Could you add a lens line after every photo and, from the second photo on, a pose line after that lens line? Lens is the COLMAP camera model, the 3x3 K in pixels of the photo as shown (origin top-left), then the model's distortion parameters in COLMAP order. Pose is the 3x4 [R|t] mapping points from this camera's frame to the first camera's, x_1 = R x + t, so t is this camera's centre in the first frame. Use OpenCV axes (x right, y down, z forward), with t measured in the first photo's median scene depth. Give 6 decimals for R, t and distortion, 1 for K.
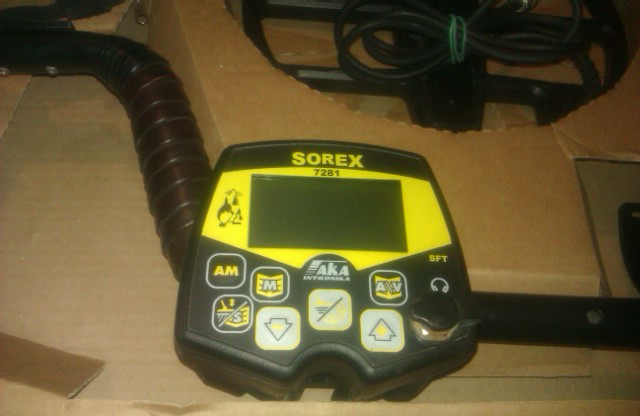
lens RADIAL K [[545.9, 0, 320.0], [0, 545.9, 208.0], [0, 0, 1]] dist [0.003320, 0.000451]
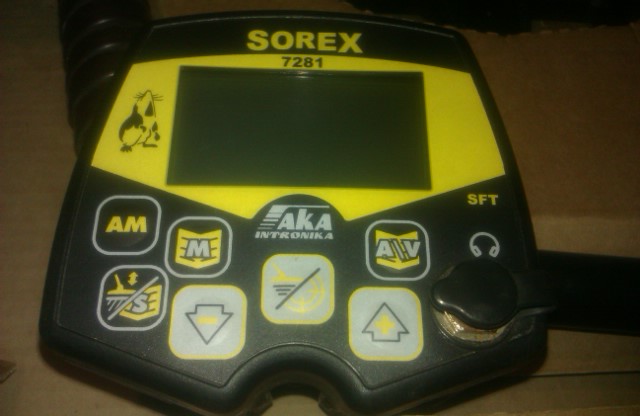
lens RADIAL K [[545.9, 0, 320.0], [0, 545.9, 208.0], [0, 0, 1]] dist [0.003320, 0.000451]
pose [[0.998276, -0.008264, -0.058116, 0.074995], [0.016100, 0.990620, 0.135692, 0.017756], [0.056449, -0.136393, 0.989045, 0.407655]]
